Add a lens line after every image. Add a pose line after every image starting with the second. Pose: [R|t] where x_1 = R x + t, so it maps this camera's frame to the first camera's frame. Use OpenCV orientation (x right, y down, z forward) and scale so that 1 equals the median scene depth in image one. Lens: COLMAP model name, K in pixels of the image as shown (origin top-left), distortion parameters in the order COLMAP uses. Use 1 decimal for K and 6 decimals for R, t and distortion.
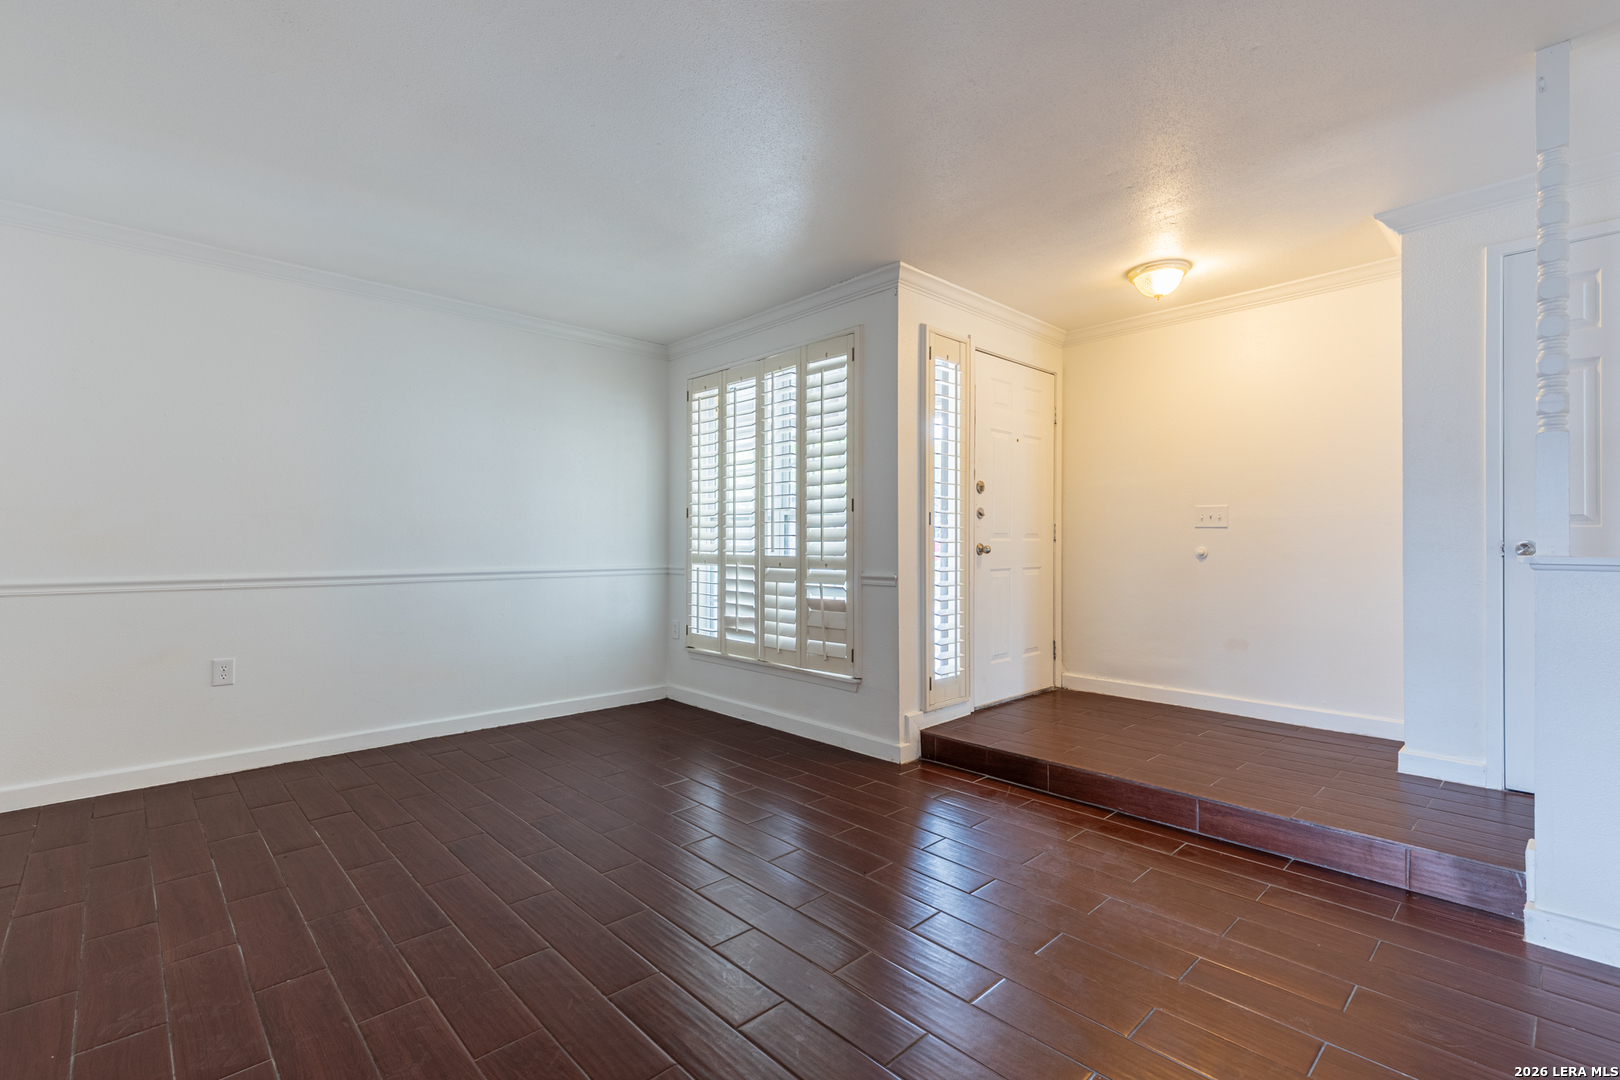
lens RADIAL K [[728.2, 0, 814.2], [0, 728.2, 540.2], [0, 0, 1]] dist [0.007944, -0.000715]
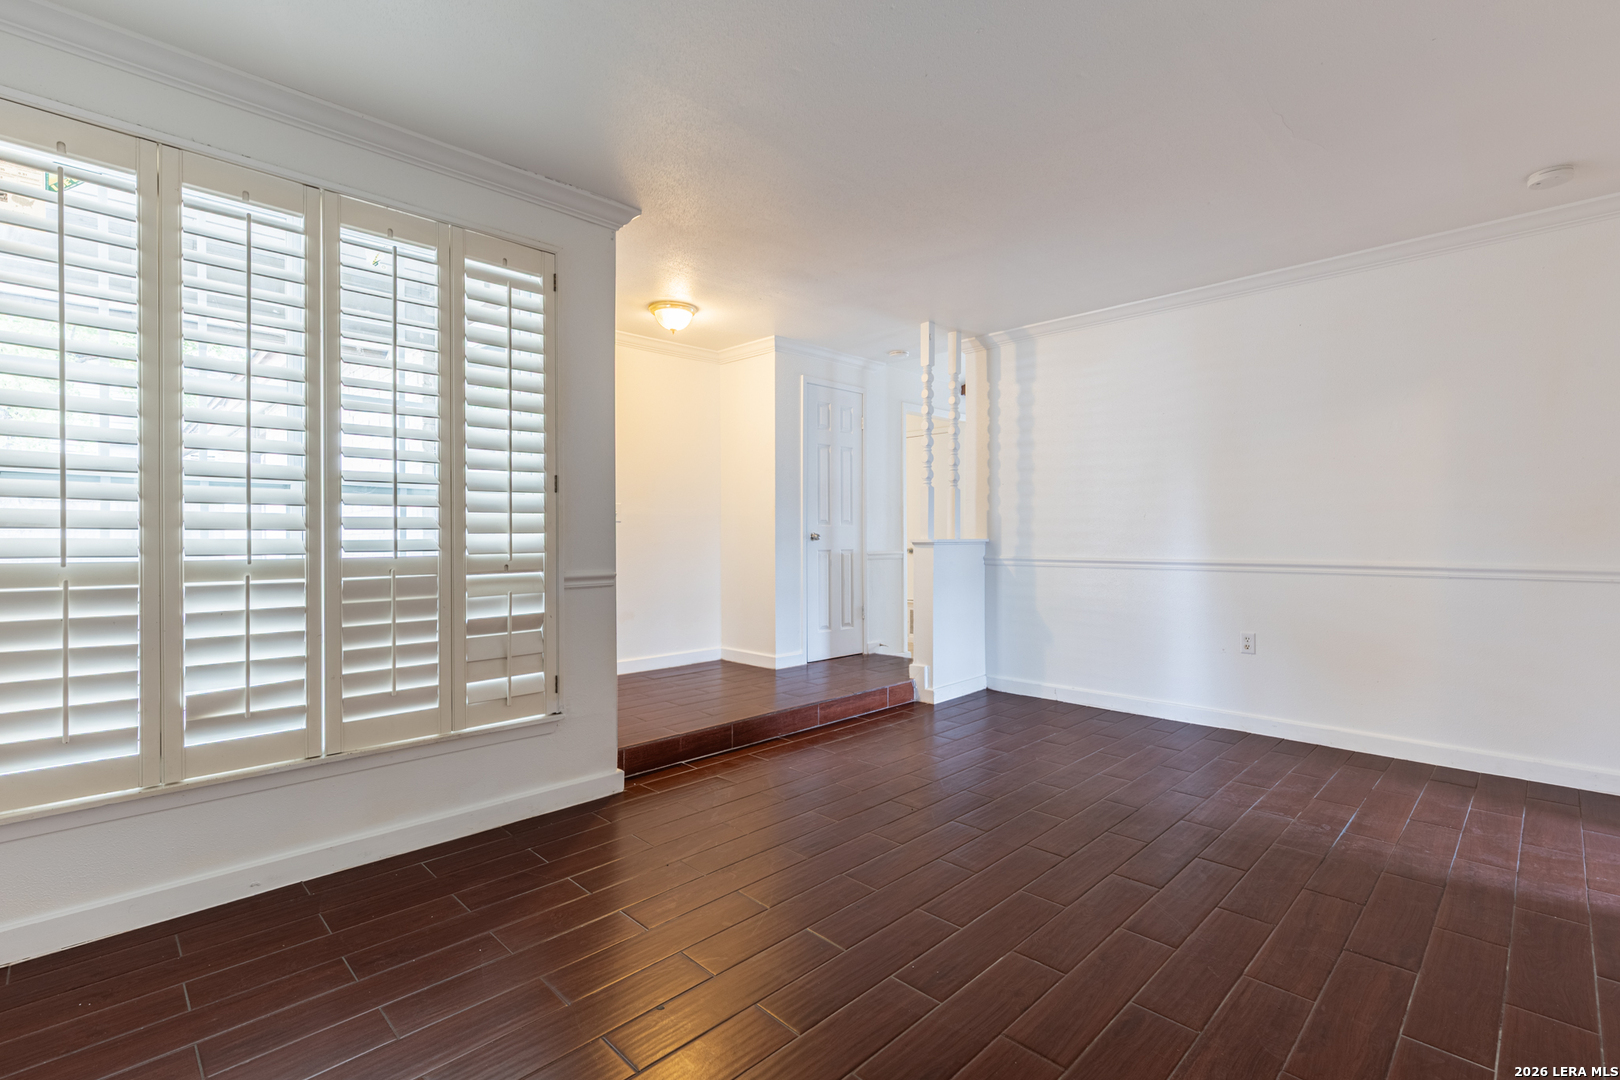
lens RADIAL K [[728.2, 0, 817.7], [0, 728.2, 542.1], [0, 0, 1]] dist [0.007944, -0.000715]
pose [[-0.020512, -0.010595, 0.999733, -0.696833], [-0.003316, 0.999939, 0.010529, 0.002506], [-0.999784, -0.003099, -0.020546, 0.734999]]
